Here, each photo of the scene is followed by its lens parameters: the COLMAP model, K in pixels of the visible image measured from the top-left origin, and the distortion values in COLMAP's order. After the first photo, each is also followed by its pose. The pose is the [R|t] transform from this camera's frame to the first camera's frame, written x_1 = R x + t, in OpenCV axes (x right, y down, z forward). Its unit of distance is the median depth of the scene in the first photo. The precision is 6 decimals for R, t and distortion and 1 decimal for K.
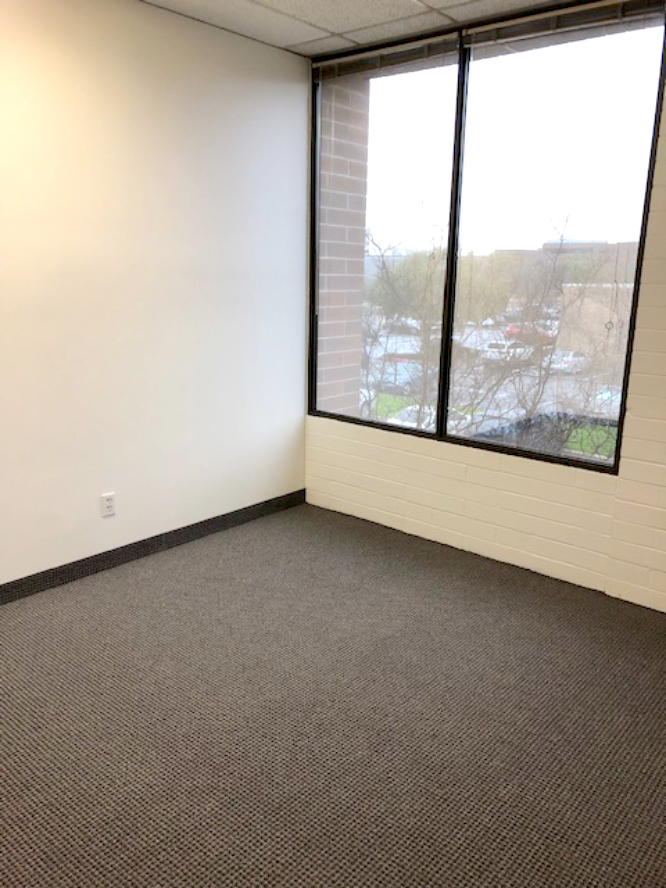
lens RADIAL K [[713.3, 0, 332.1], [0, 713.3, 445.6], [0, 0, 1]] dist [0.004327, -0.004037]
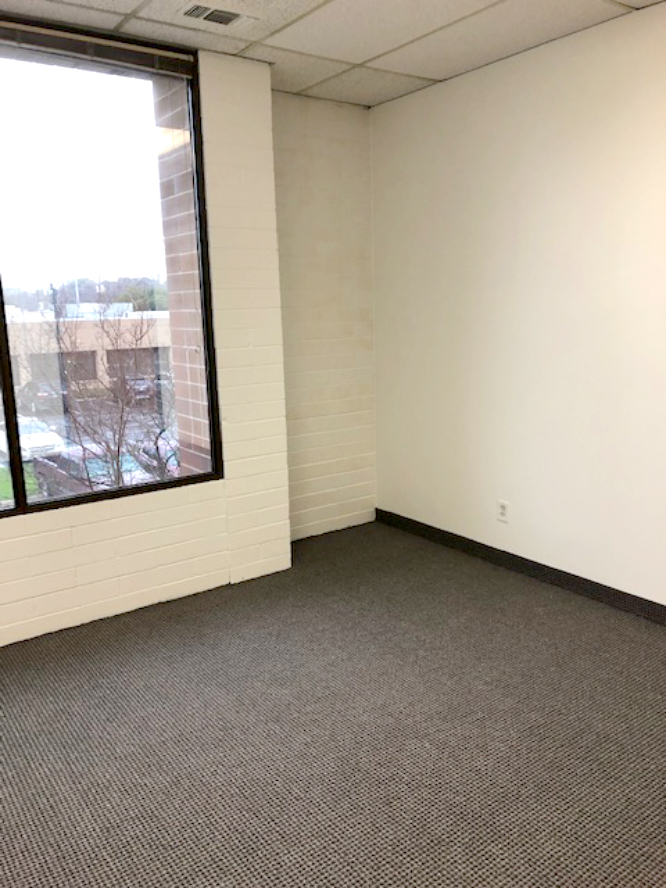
lens RADIAL K [[713.3, 0, 335.0], [0, 713.3, 445.4], [0, 0, 1]] dist [0.004327, -0.004037]
pose [[0.239919, -0.223234, 0.944778, -0.529865], [0.260545, 0.952304, 0.158849, -0.121795], [-0.935176, 0.208047, 0.286639, 0.431902]]
